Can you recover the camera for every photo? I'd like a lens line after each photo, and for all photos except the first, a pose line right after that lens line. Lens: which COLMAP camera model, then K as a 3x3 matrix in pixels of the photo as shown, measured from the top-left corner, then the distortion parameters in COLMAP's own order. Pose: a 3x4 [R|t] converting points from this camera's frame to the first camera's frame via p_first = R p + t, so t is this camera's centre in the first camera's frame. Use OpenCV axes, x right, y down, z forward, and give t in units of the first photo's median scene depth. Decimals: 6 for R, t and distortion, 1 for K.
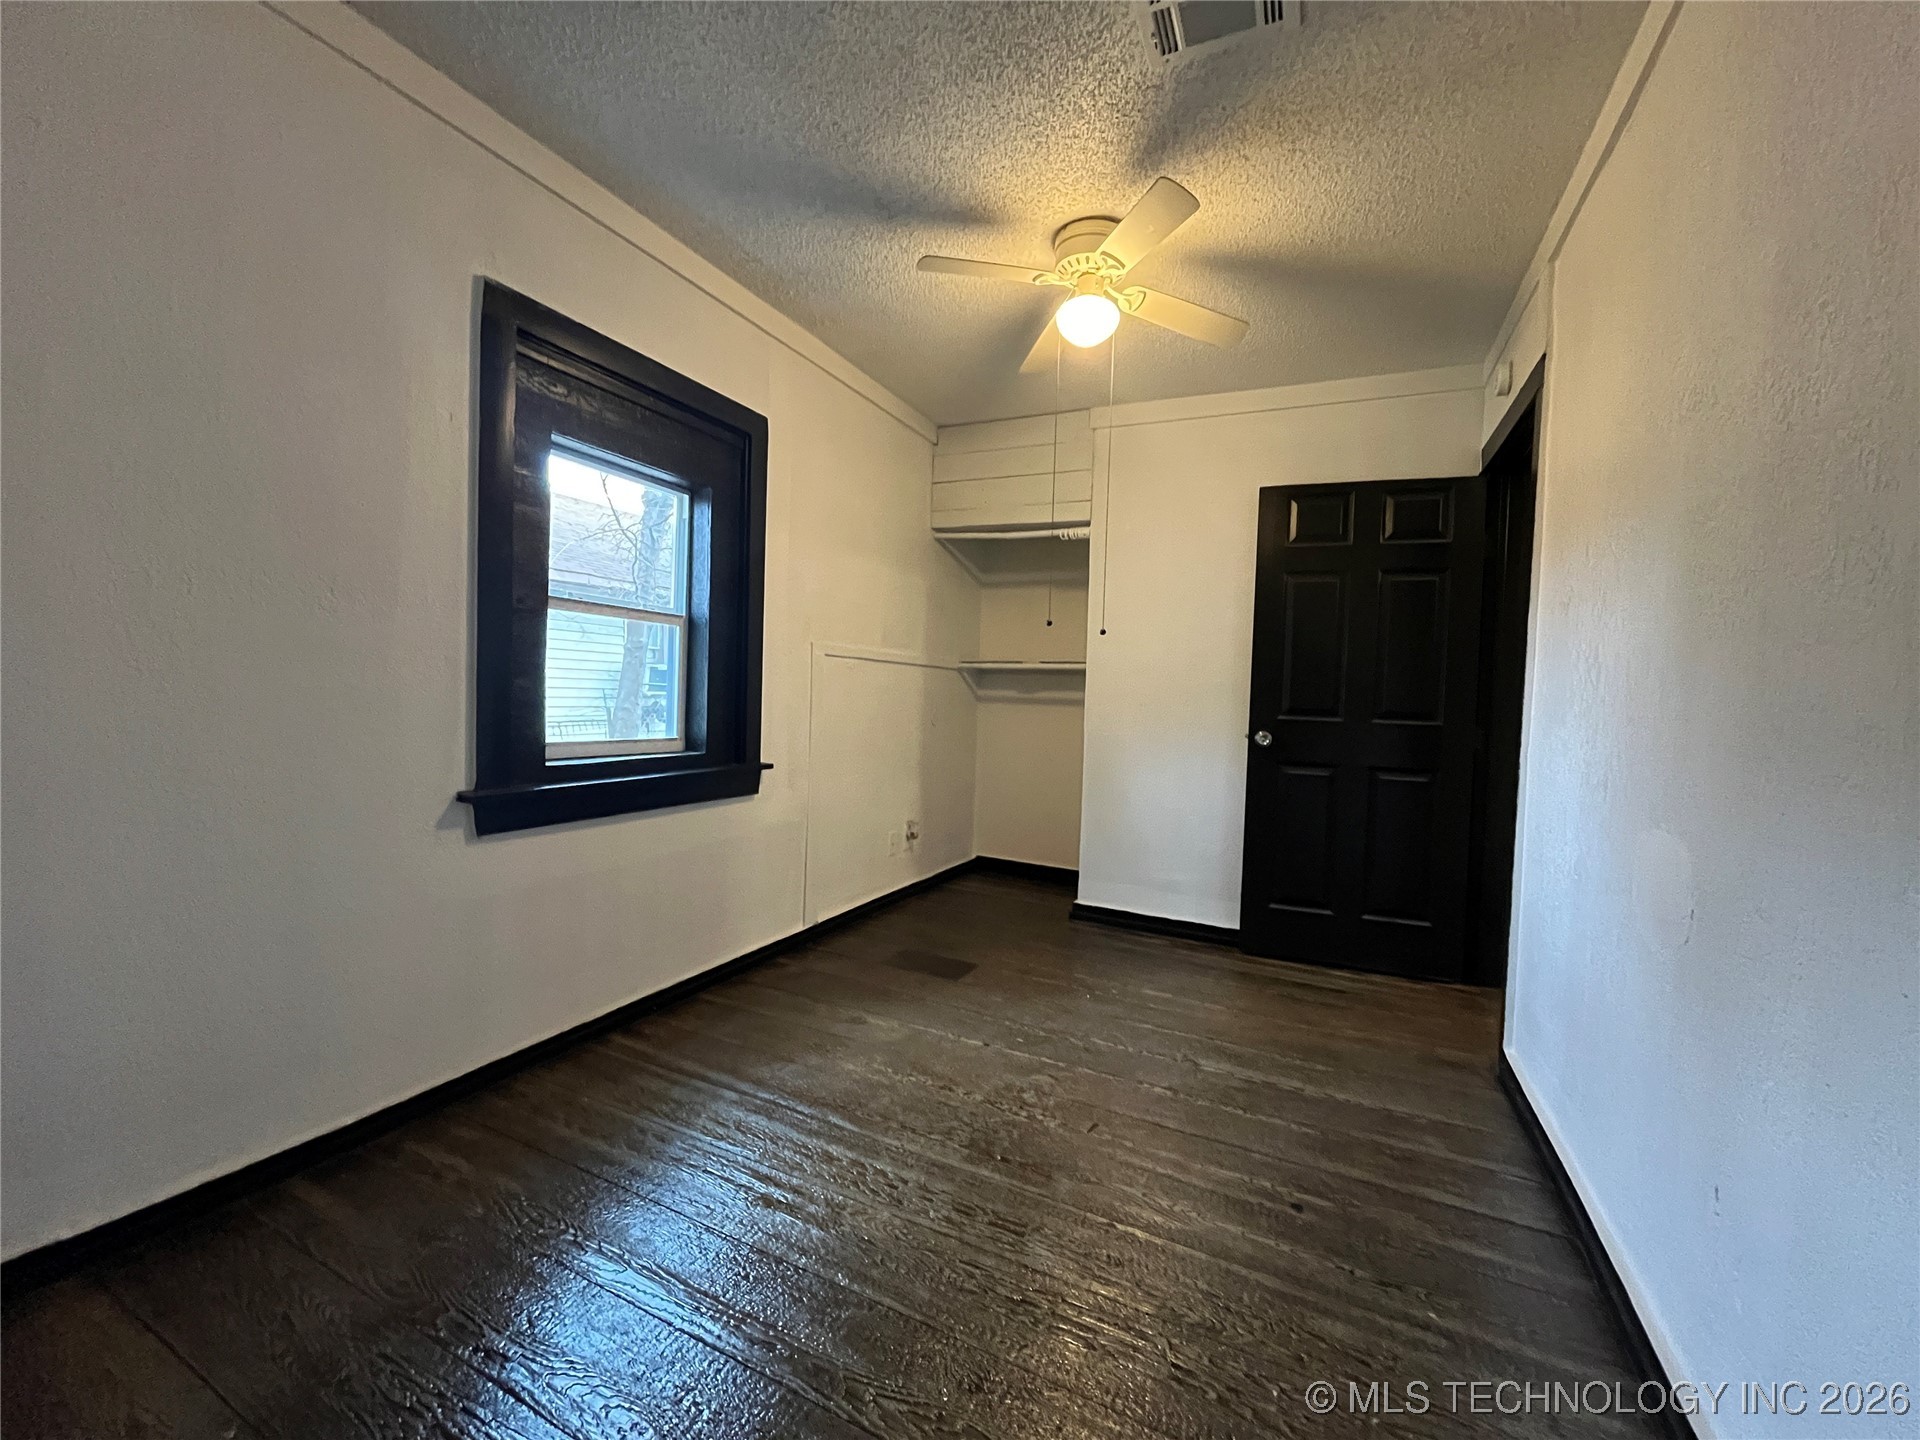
lens RADIAL K [[772.2, 0, 953.8], [0, 772.2, 719.3], [0, 0, 1]] dist [-0.004181, -0.000376]
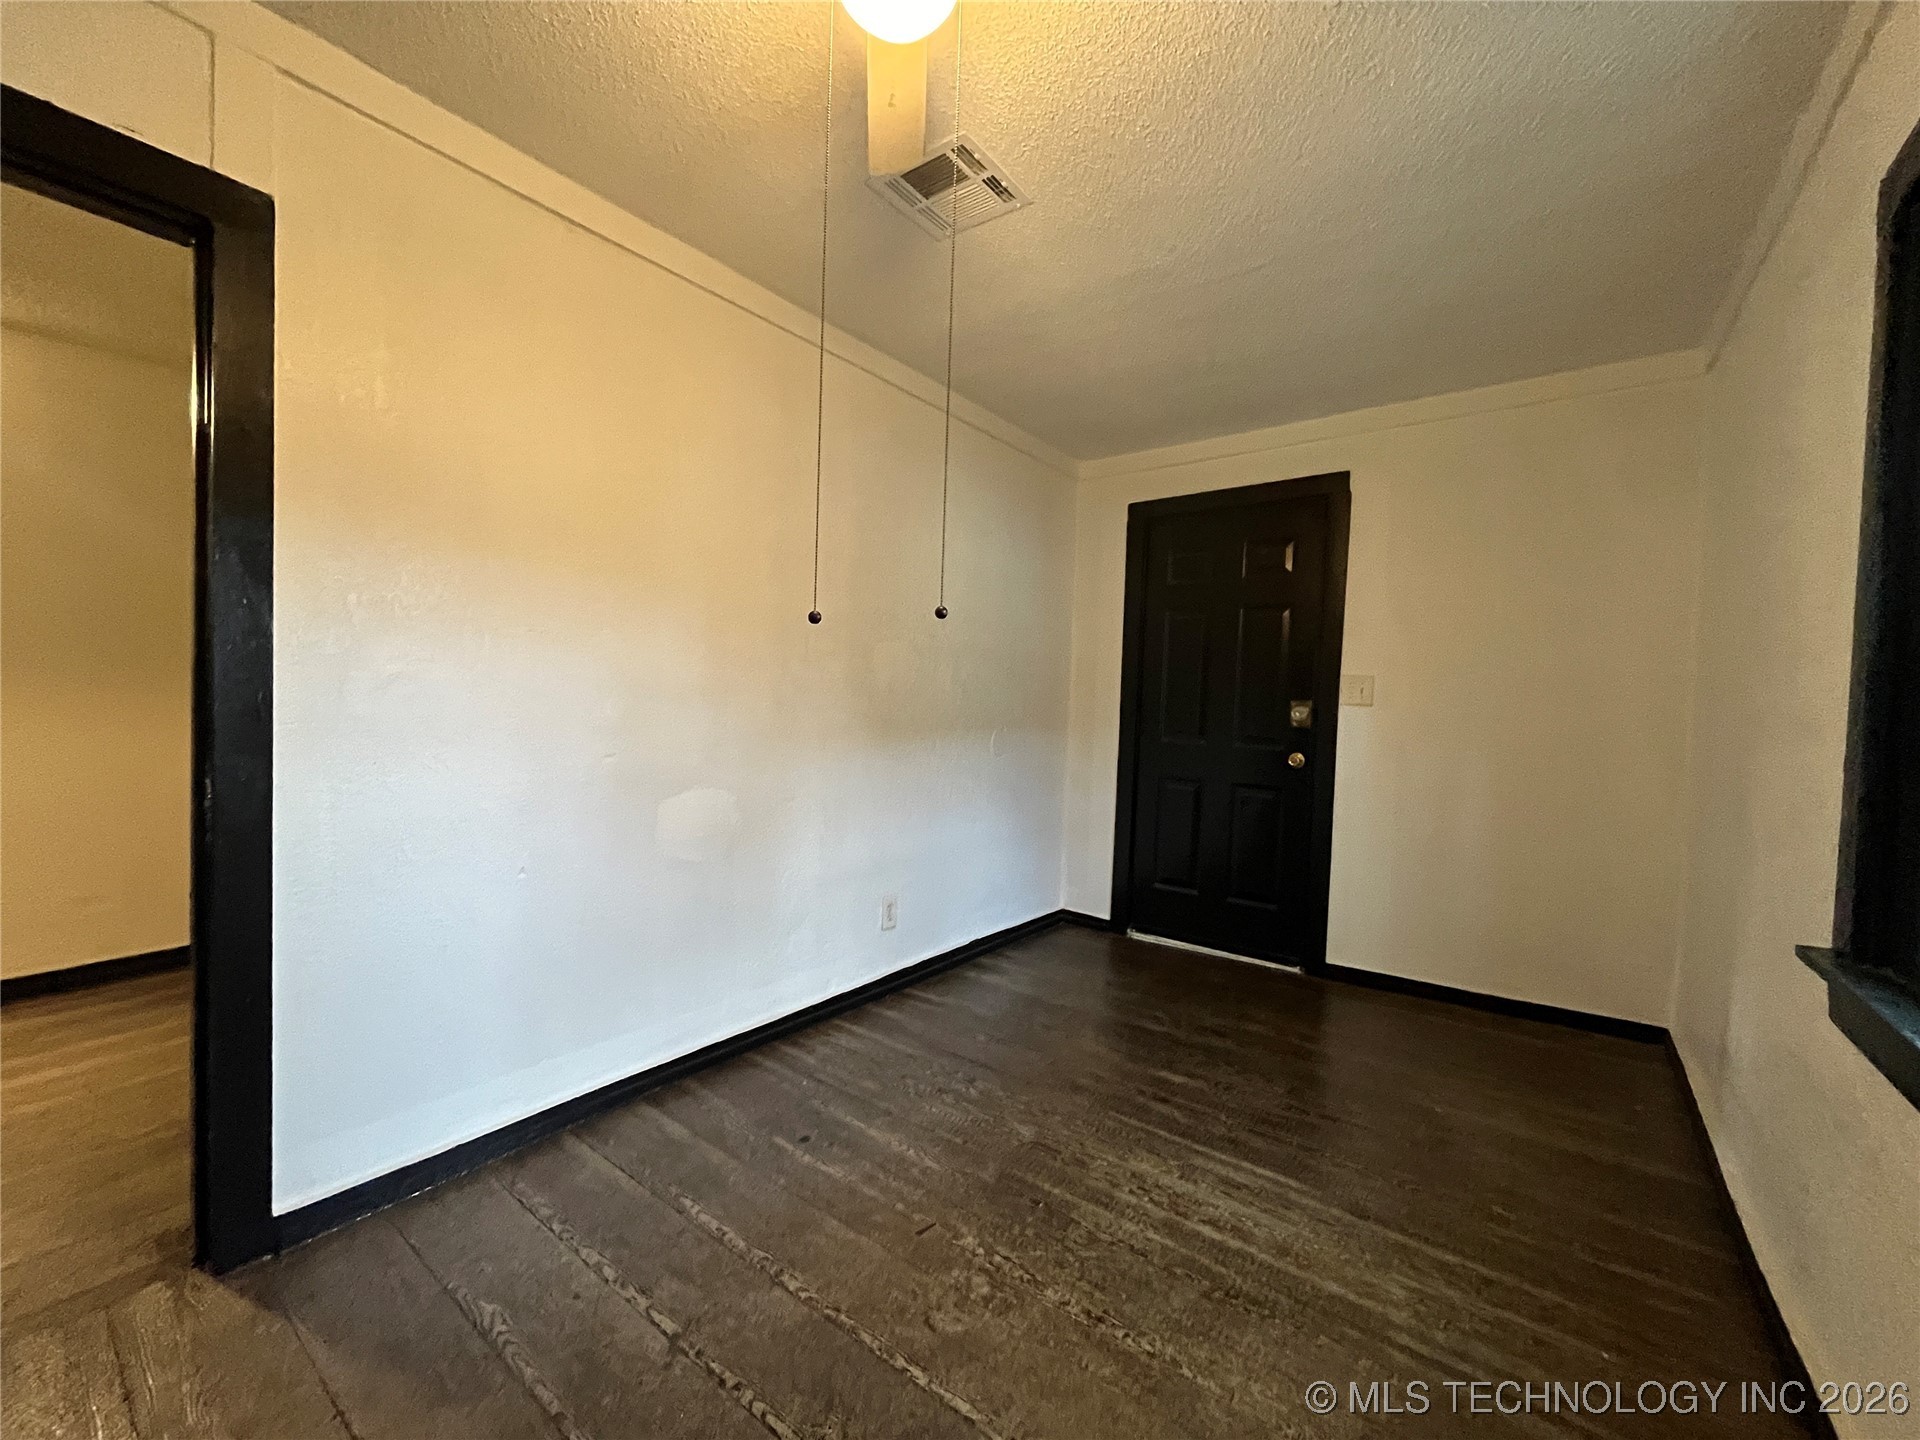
lens RADIAL K [[772.2, 0, 953.8], [0, 772.2, 719.3], [0, 0, 1]] dist [-0.004181, -0.000376]
pose [[-0.980429, -0.067986, 0.184760, 0.025590], [-0.058866, 0.996782, 0.054413, -0.105555], [-0.187865, 0.042472, -0.981276, 1.893986]]
